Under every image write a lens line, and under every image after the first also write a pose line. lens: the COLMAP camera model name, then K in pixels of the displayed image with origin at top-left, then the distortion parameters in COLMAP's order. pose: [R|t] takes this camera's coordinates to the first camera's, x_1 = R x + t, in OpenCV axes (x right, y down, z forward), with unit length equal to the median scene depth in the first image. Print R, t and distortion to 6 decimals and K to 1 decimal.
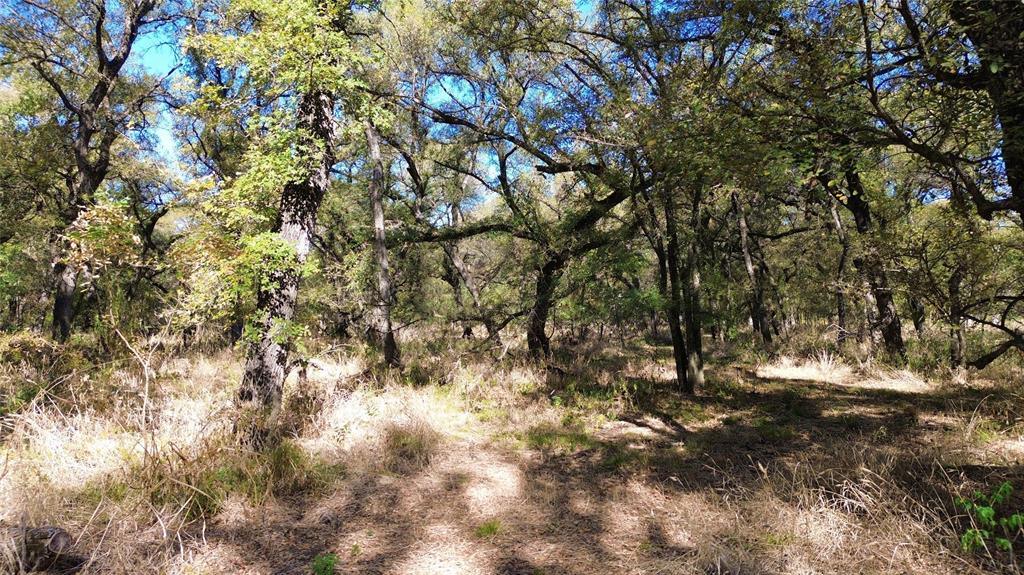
lens RADIAL K [[682.6, 0, 511.9], [0, 682.6, 289.2], [0, 0, 1]] dist [0.005715, -0.008838]
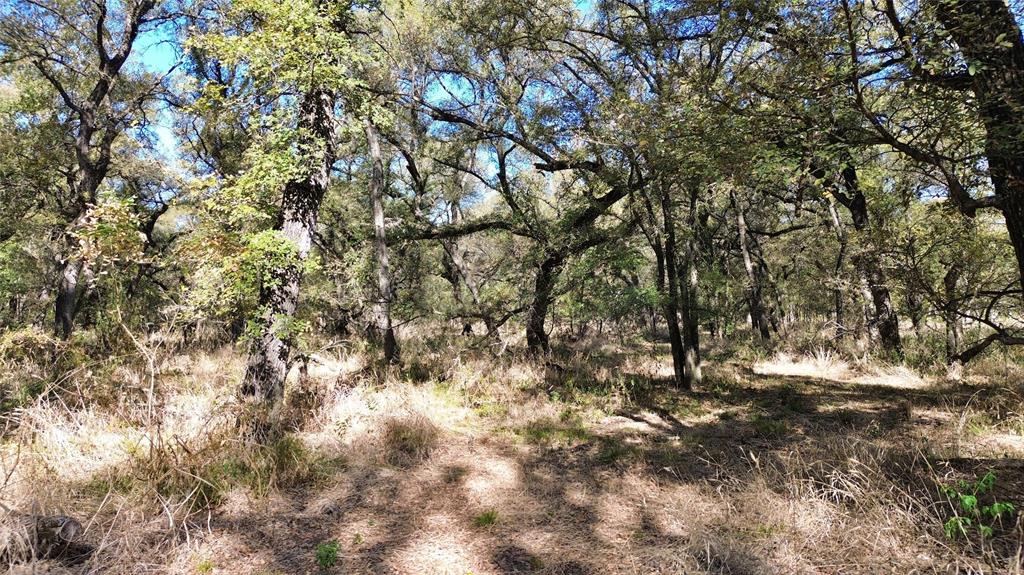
lens RADIAL K [[682.6, 0, 509.6], [0, 682.6, 286.3], [0, 0, 1]] dist [0.005715, -0.008838]
pose [[0.999996, -0.000380, -0.002723, 0.001162], [0.000379, 1.000000, -0.000575, 0.000968], [0.002723, 0.000574, 0.999996, -0.009250]]
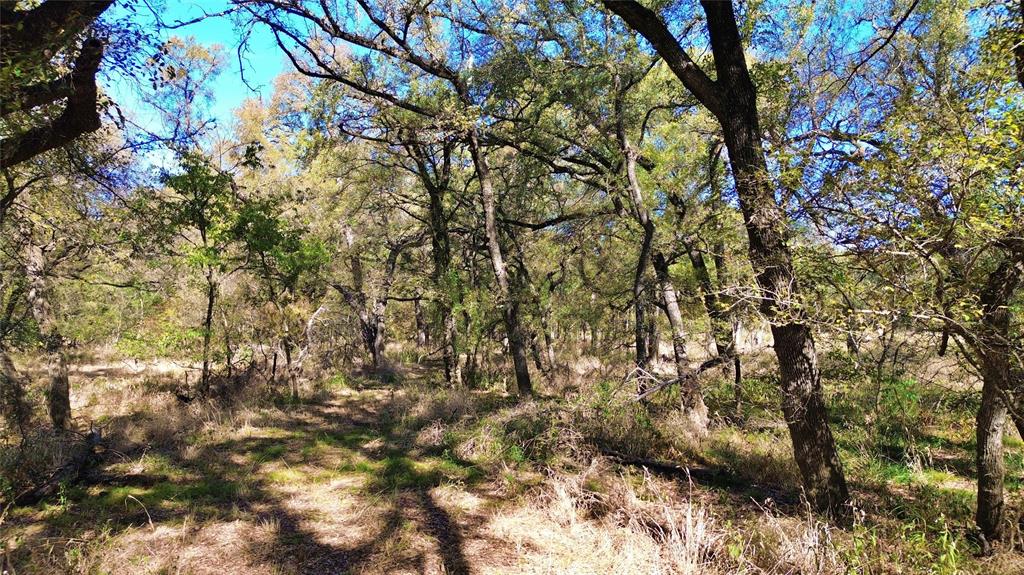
lens RADIAL K [[682.6, 0, 512.2], [0, 682.6, 289.6], [0, 0, 1]] dist [0.005715, -0.008838]
pose [[0.944676, 0.020679, 0.327352, 0.362028], [-0.016893, 0.999754, -0.014404, -0.003588], [-0.327569, 0.008078, 0.944793, 0.947976]]
